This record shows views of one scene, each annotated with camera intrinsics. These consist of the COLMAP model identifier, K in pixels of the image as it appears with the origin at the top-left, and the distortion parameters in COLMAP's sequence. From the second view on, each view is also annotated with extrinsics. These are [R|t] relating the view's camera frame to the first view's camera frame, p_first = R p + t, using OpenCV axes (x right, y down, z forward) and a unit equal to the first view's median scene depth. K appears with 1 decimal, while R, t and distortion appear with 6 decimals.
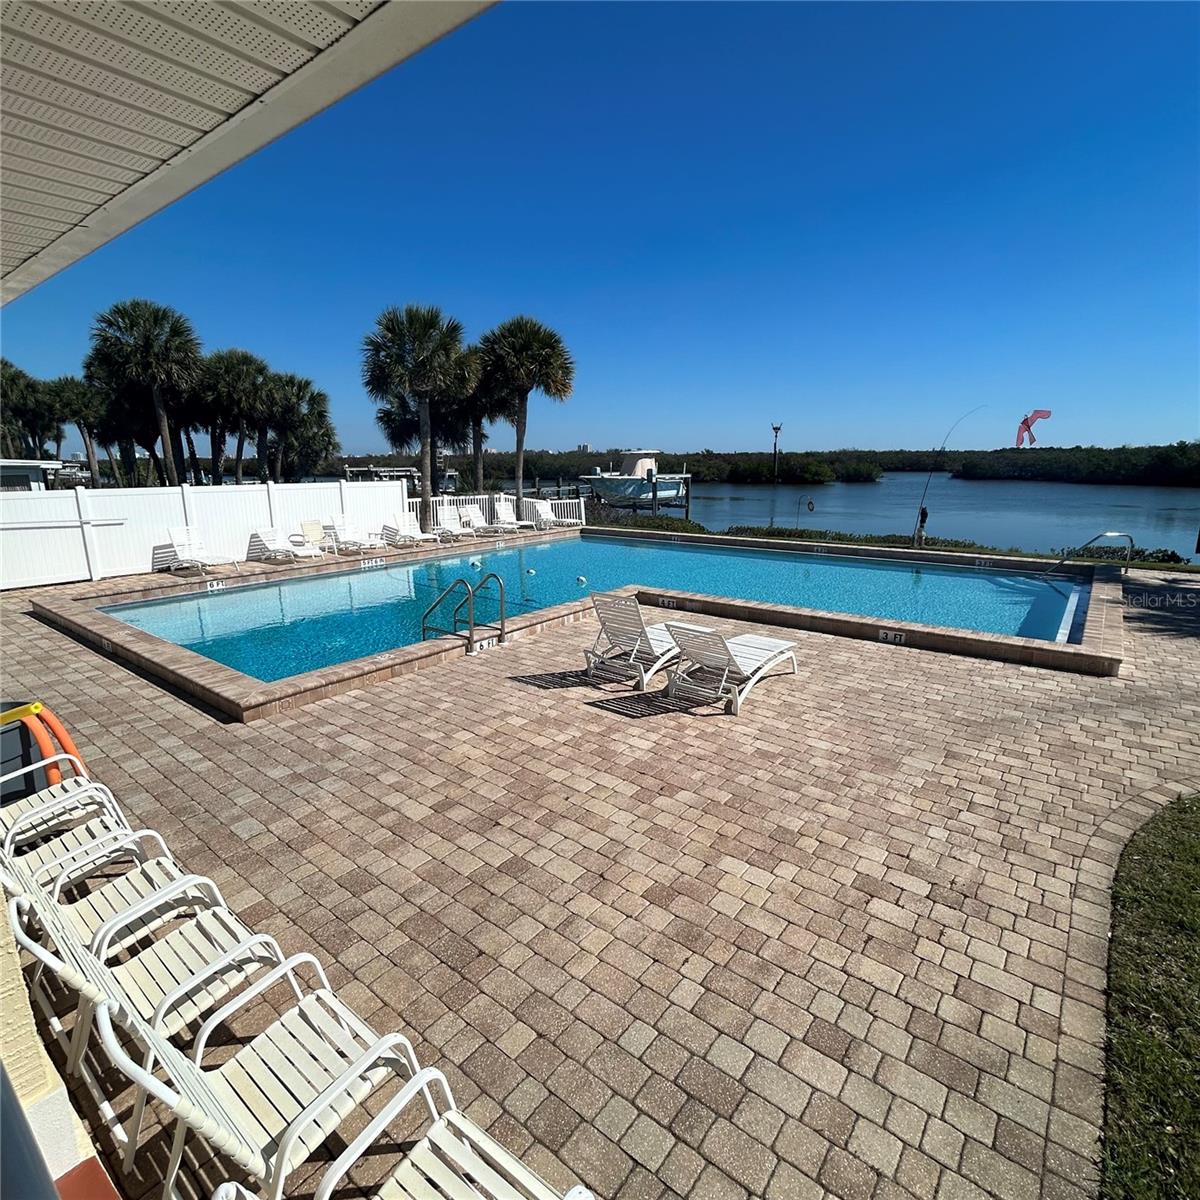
lens RADIAL K [[646.5, 0, 604.0], [0, 646.5, 596.5], [0, 0, 1]] dist [-0.004939, 0.003705]
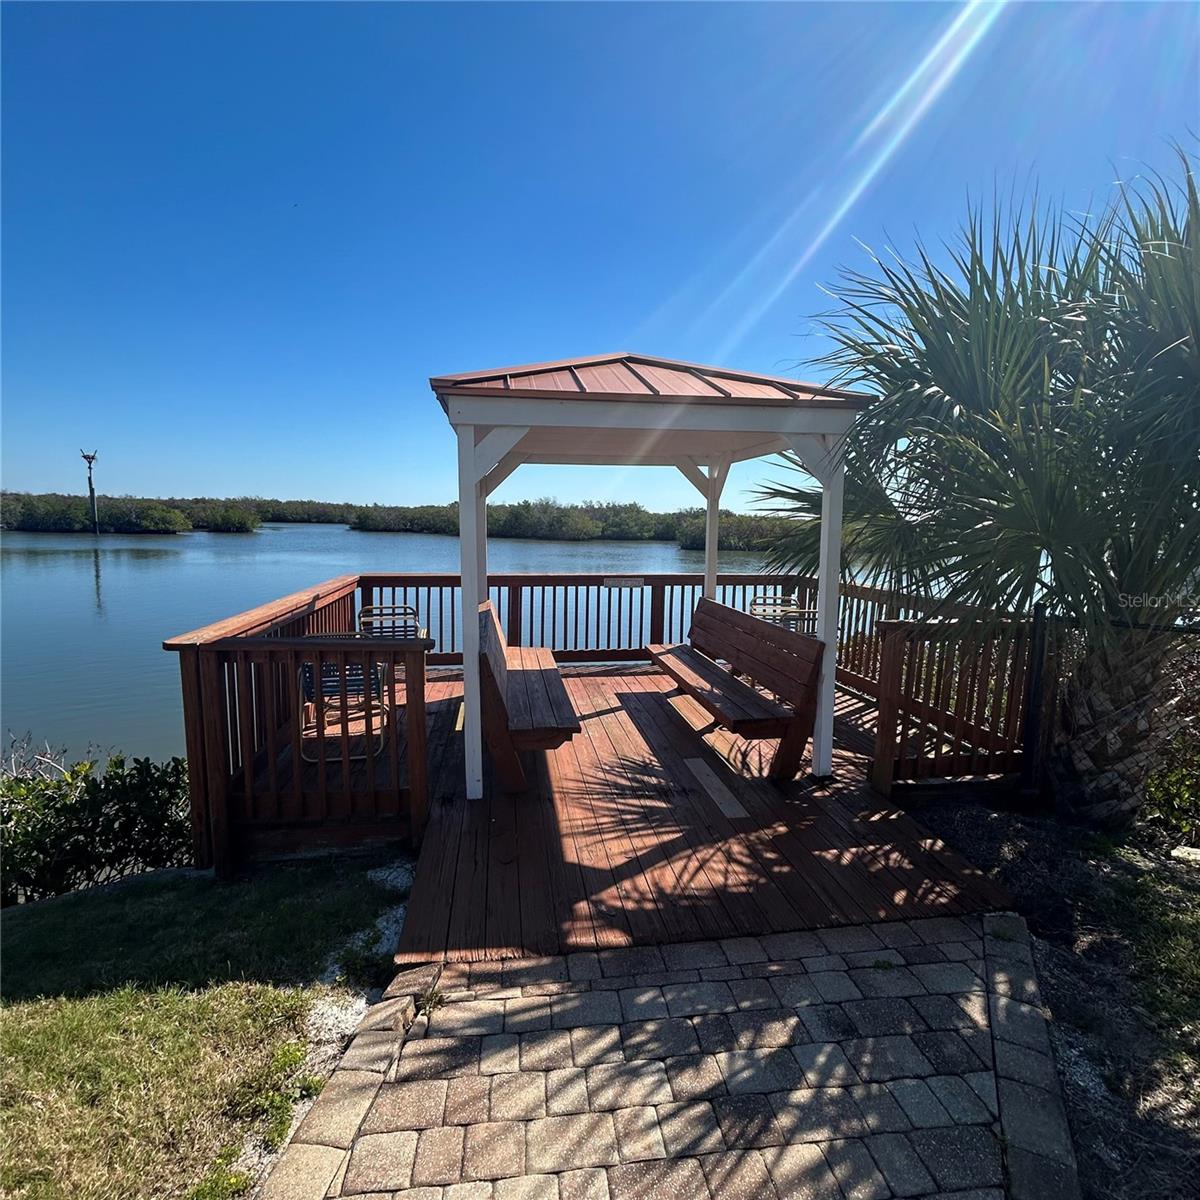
lens RADIAL K [[646.5, 0, 602.2], [0, 646.5, 600.4], [0, 0, 1]] dist [-0.004939, 0.003705]
pose [[0.692071, -0.062248, 0.719141, 1.025530], [0.115764, 0.992951, -0.025457, -0.132517], [-0.712487, 0.100869, 0.694398, 0.850256]]
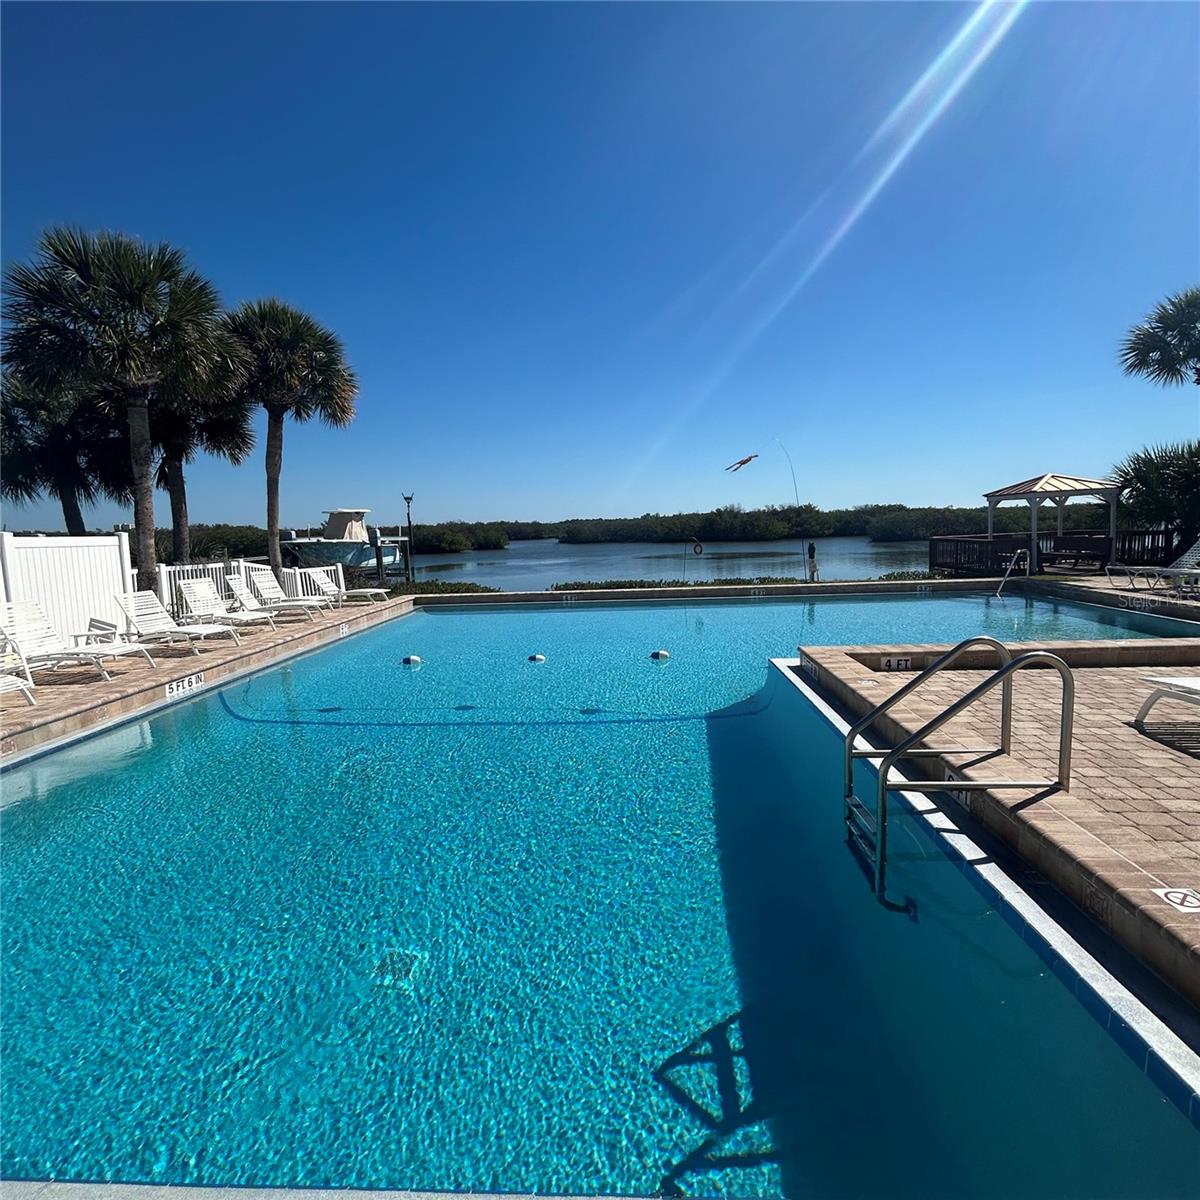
lens RADIAL K [[646.5, 0, 600.1], [0, 646.5, 600.4], [0, 0, 1]] dist [-0.004939, 0.003705]
pose [[0.822070, -0.084528, 0.563078, -0.411471], [0.144512, 0.987512, -0.062739, -0.044439], [-0.550743, 0.132947, 0.824019, 0.468583]]
